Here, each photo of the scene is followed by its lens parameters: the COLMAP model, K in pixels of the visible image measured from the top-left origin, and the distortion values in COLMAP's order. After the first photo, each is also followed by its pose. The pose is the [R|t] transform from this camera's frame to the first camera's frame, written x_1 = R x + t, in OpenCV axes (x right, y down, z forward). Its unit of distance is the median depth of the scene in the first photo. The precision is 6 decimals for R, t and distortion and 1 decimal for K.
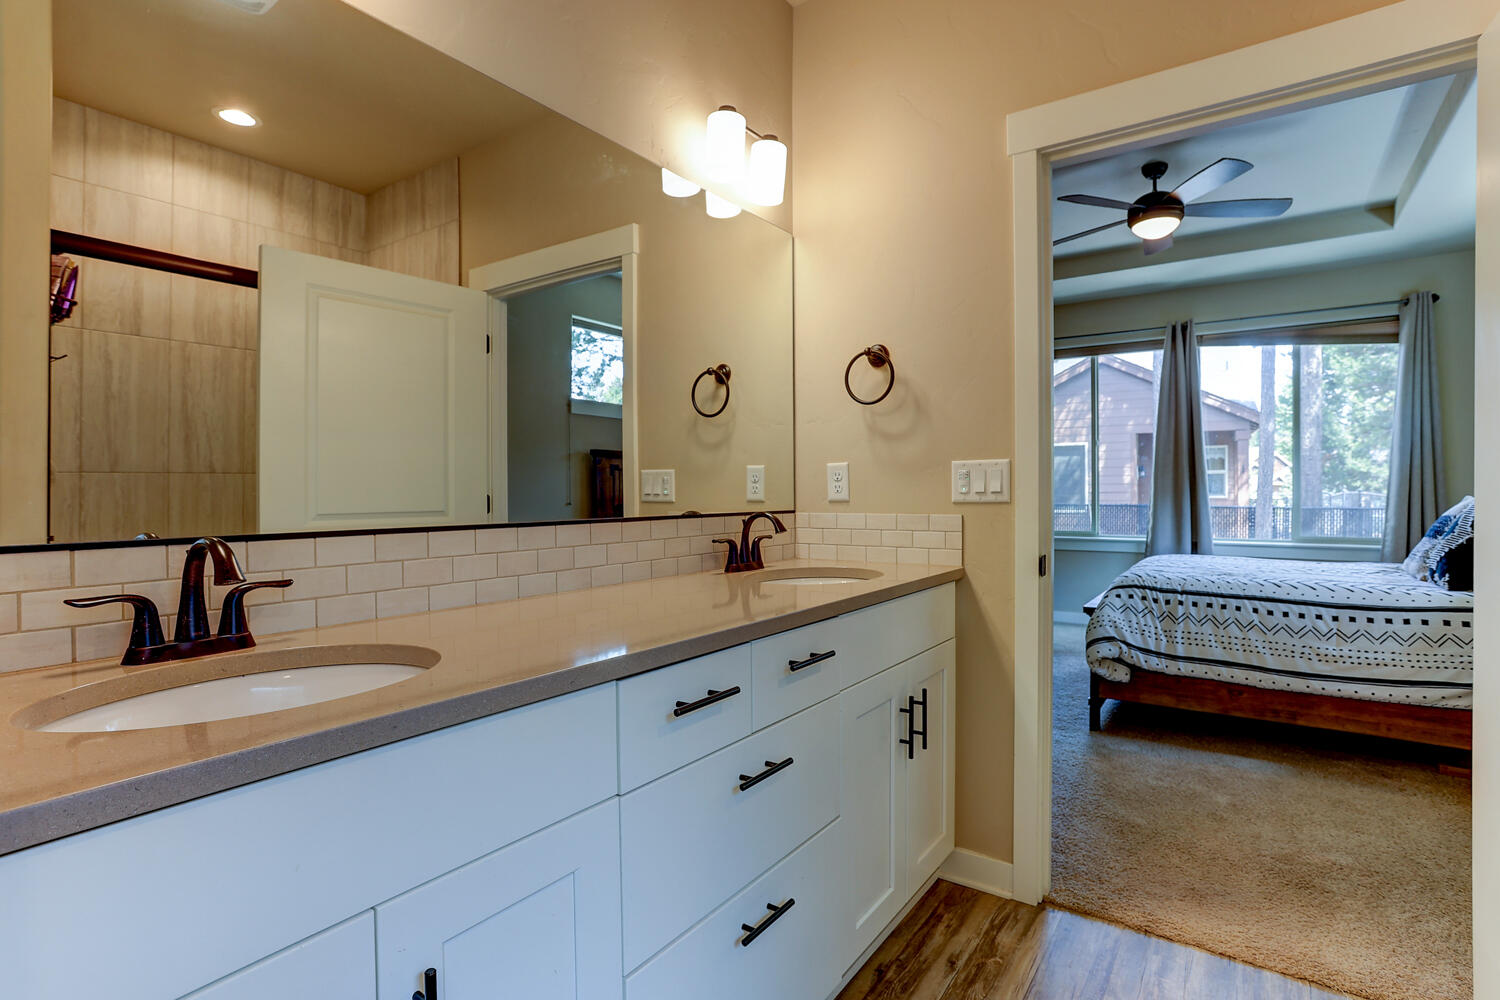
lens RADIAL K [[728.7, 0, 748.3], [0, 728.7, 497.3], [0, 0, 1]] dist [-0.031415, 0.000201]
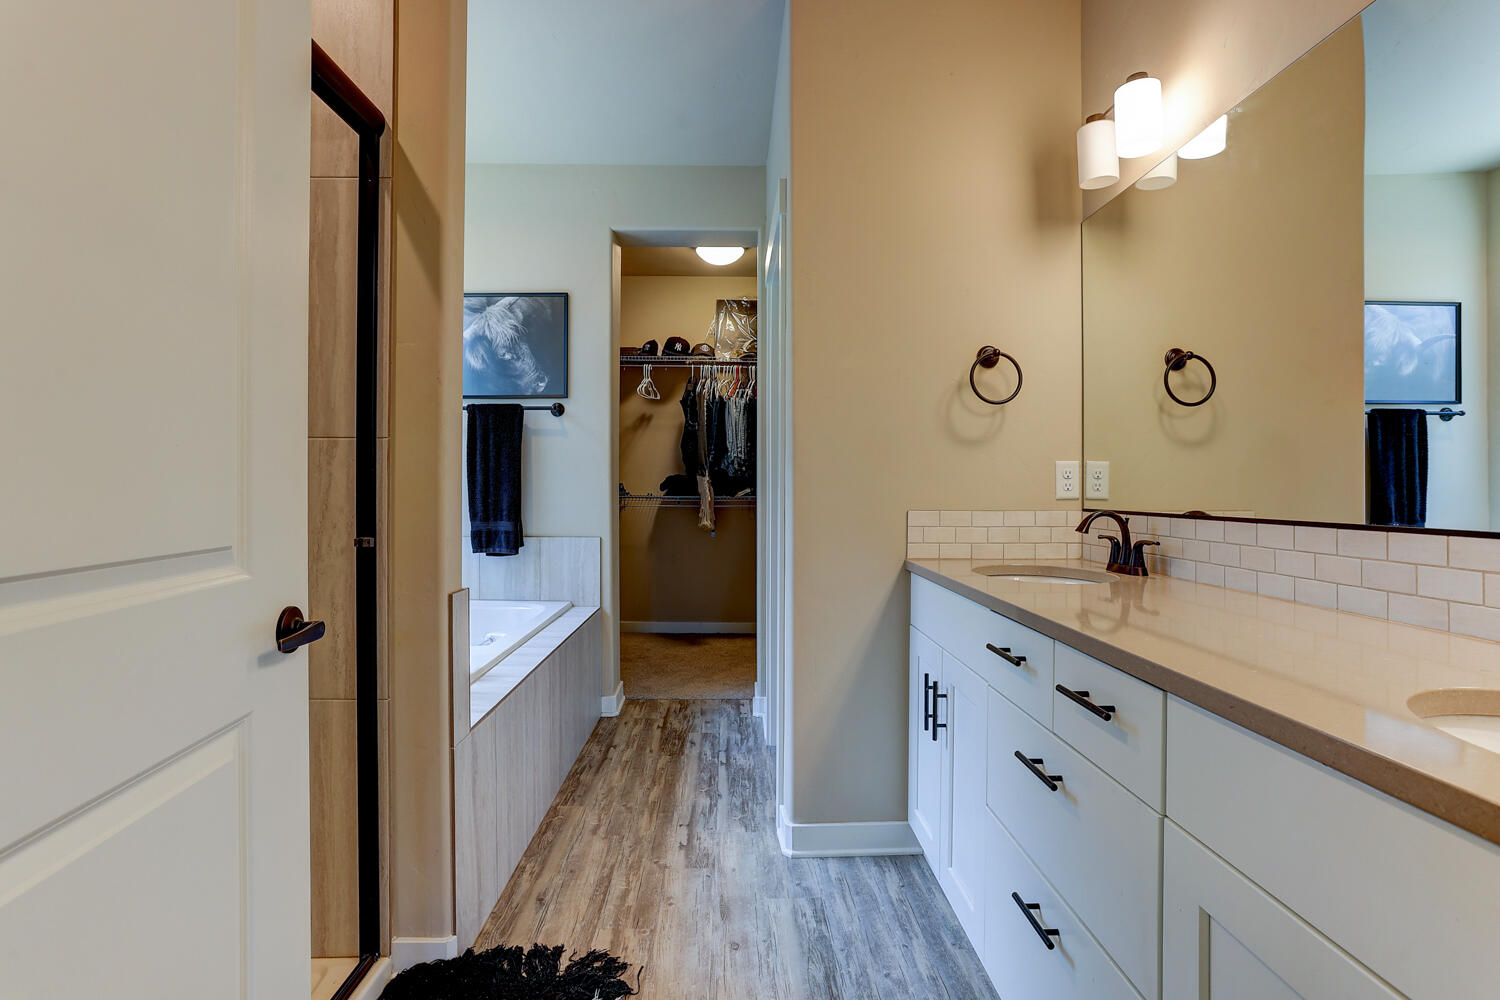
lens RADIAL K [[728.7, 0, 747.5], [0, 728.7, 489.7], [0, 0, 1]] dist [-0.031415, 0.000201]
pose [[-0.807557, -0.001123, -0.589788, 0.815556], [-0.009719, 0.999888, 0.011404, -0.008594], [0.589709, 0.014941, -0.807477, 1.367628]]
